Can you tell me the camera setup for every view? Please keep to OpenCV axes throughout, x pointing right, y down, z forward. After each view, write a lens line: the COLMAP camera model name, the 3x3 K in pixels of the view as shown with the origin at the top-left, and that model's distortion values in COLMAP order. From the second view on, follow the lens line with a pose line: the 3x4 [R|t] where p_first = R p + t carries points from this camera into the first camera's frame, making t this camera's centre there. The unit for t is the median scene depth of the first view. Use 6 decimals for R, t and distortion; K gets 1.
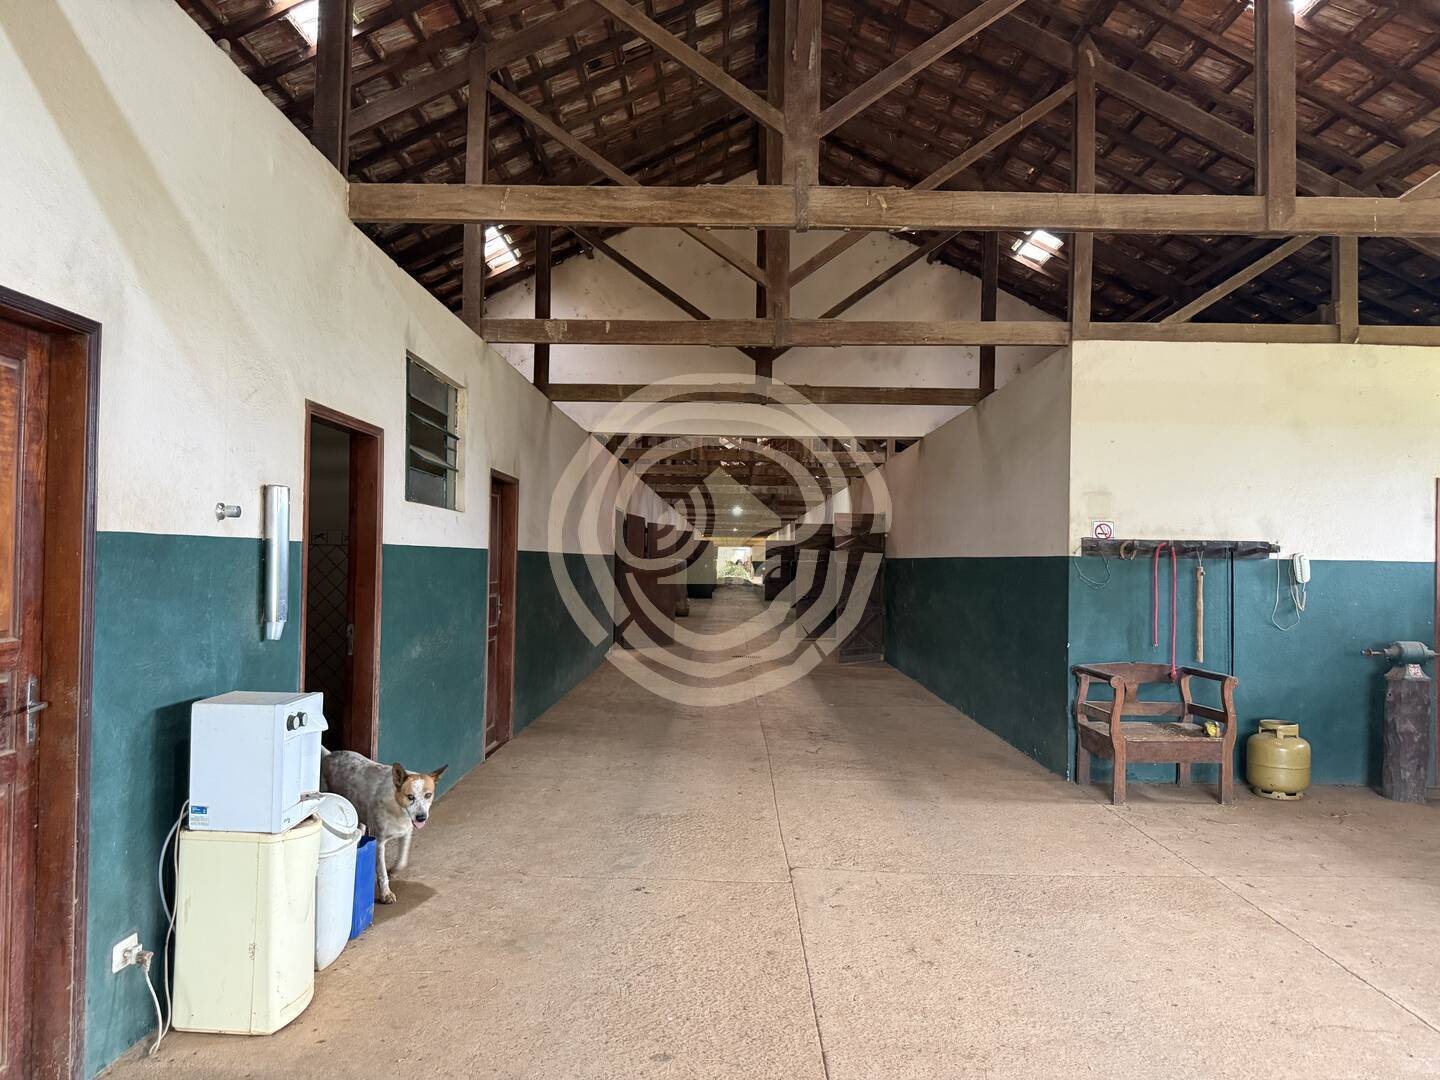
lens RADIAL K [[1027.1, 0, 720.9], [0, 1027.1, 541.6], [0, 0, 1]] dist [0.032388, -0.044270]
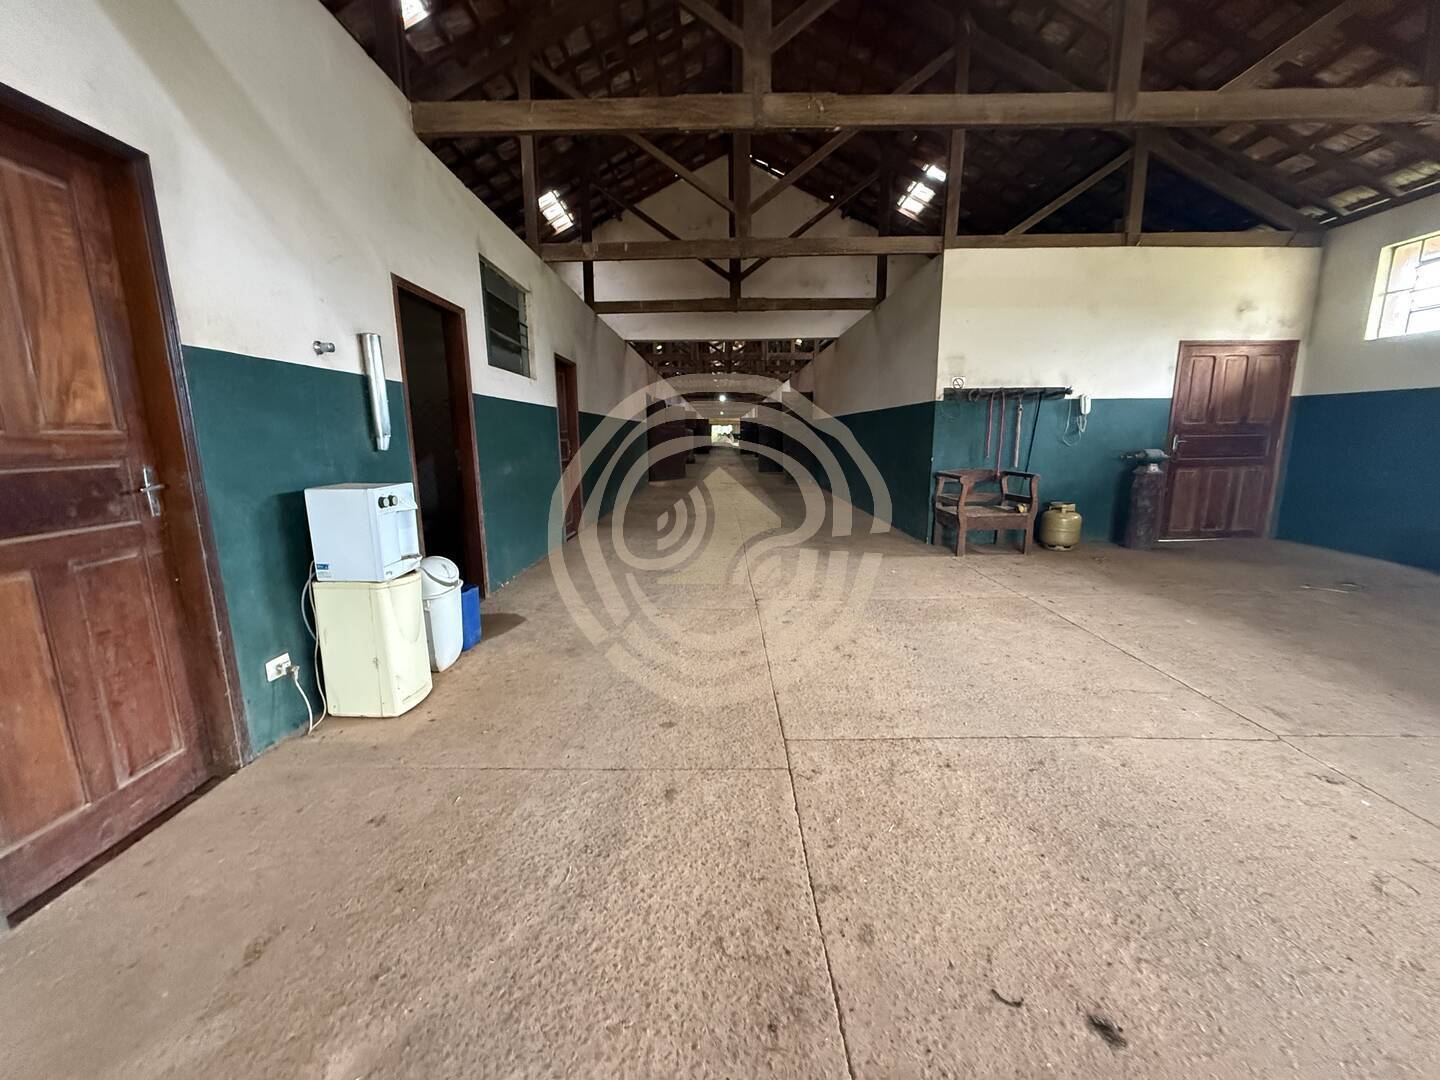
lens RADIAL K [[565.1, 0, 718.3], [0, 565.1, 544.7], [0, 0, 1]] dist [-0.002905, 0.000361]
pose [[0.999644, -0.026657, -0.000887, 0.011834], [0.026290, 0.979191, 0.201232, 0.056172], [-0.004496, -0.201183, 0.979543, 0.161725]]
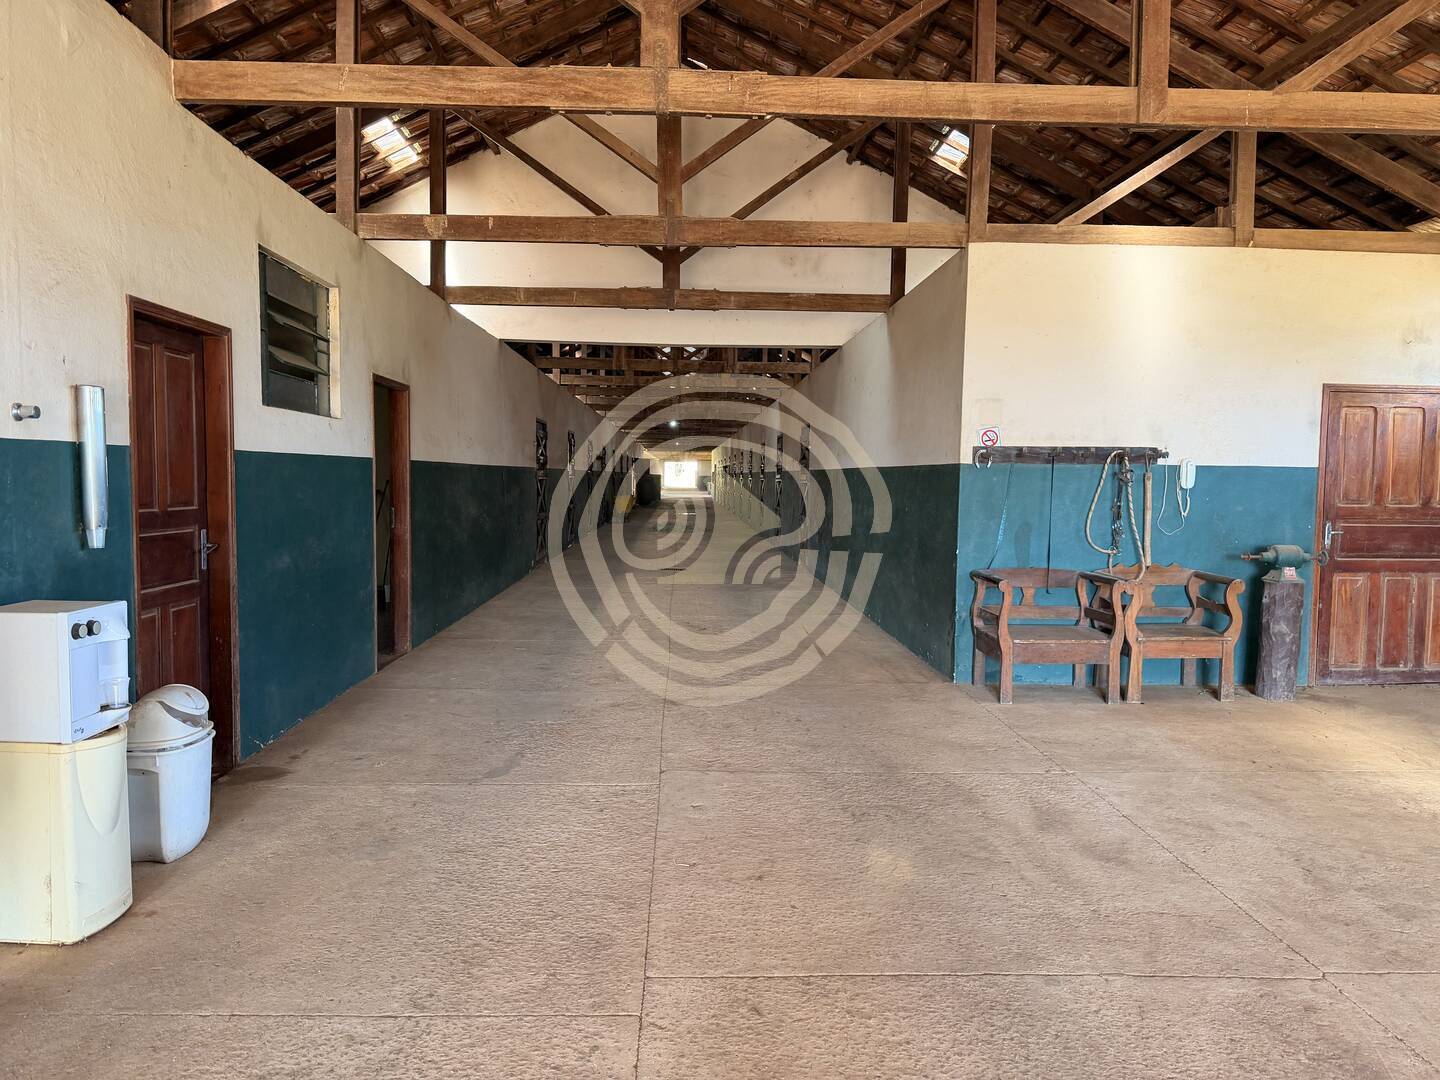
lens RADIAL K [[1029.7, 0, 731.7], [0, 1029.7, 544.2], [0, 0, 1]] dist [0.014080, -0.021201]
pose [[0.998847, -0.007418, 0.047441, 0.080710], [0.003396, 0.996434, 0.084306, 0.009306], [-0.047897, -0.084048, 0.995310, 0.013250]]
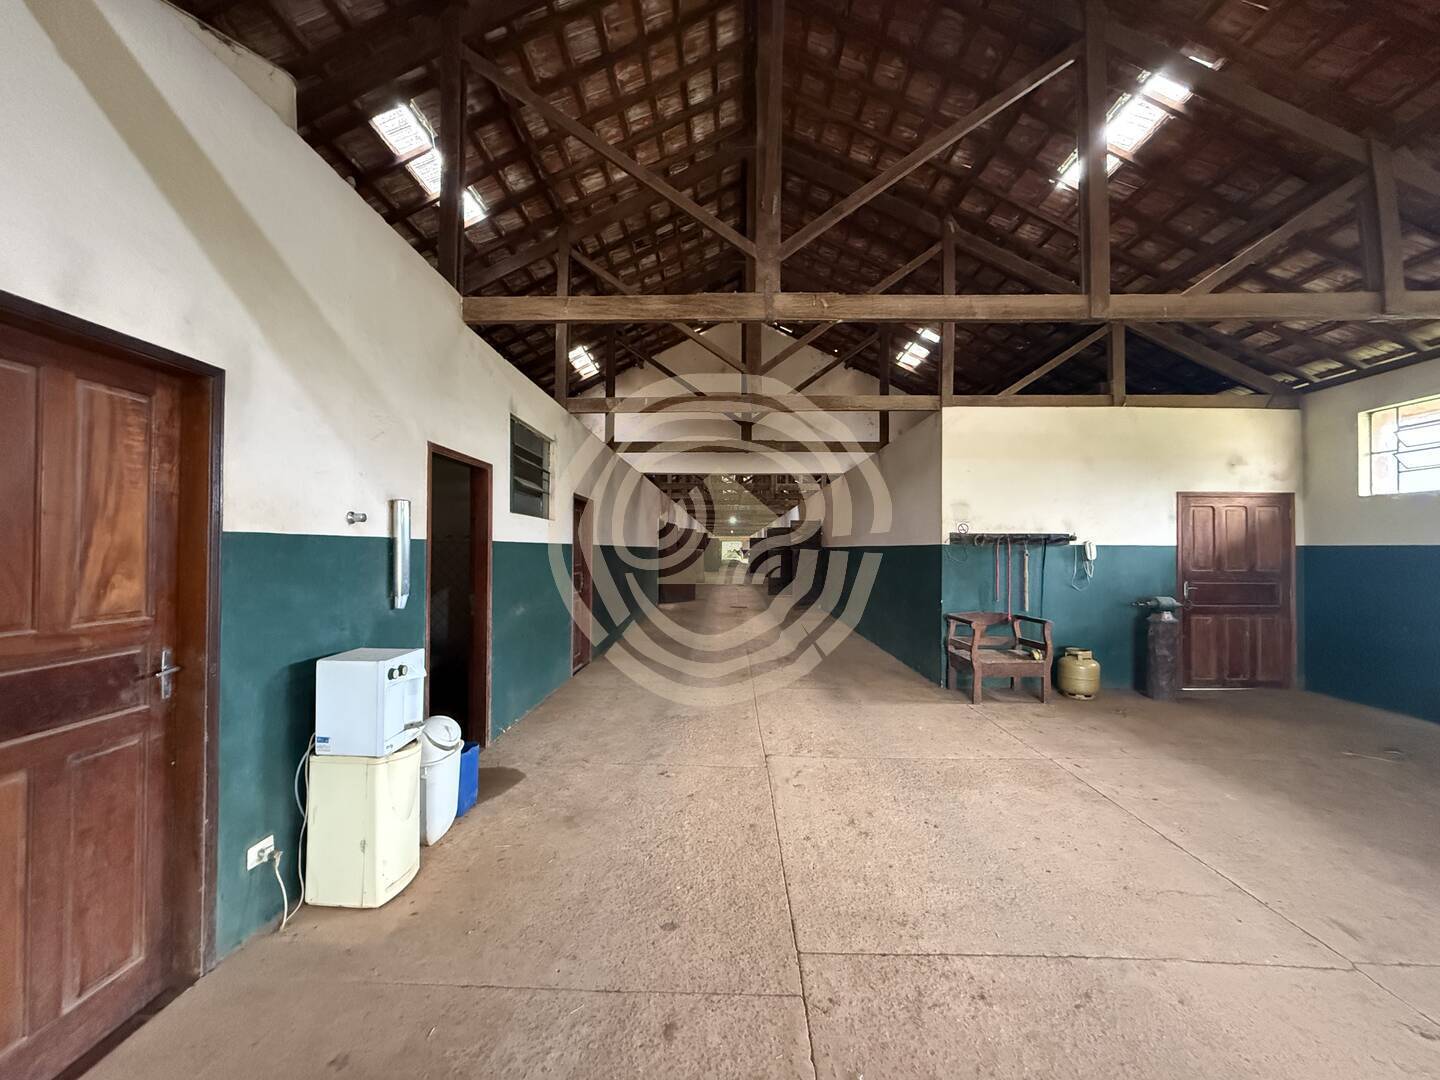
lens RADIAL K [[565.1, 0, 718.5], [0, 565.1, 542.7], [0, 0, 1]] dist [-0.002905, 0.000361]
pose [[0.999864, -0.010584, -0.012640, 0.011260], [0.010663, 0.999924, 0.006195, 0.003129], [0.012573, -0.006328, 0.999901, 0.165274]]
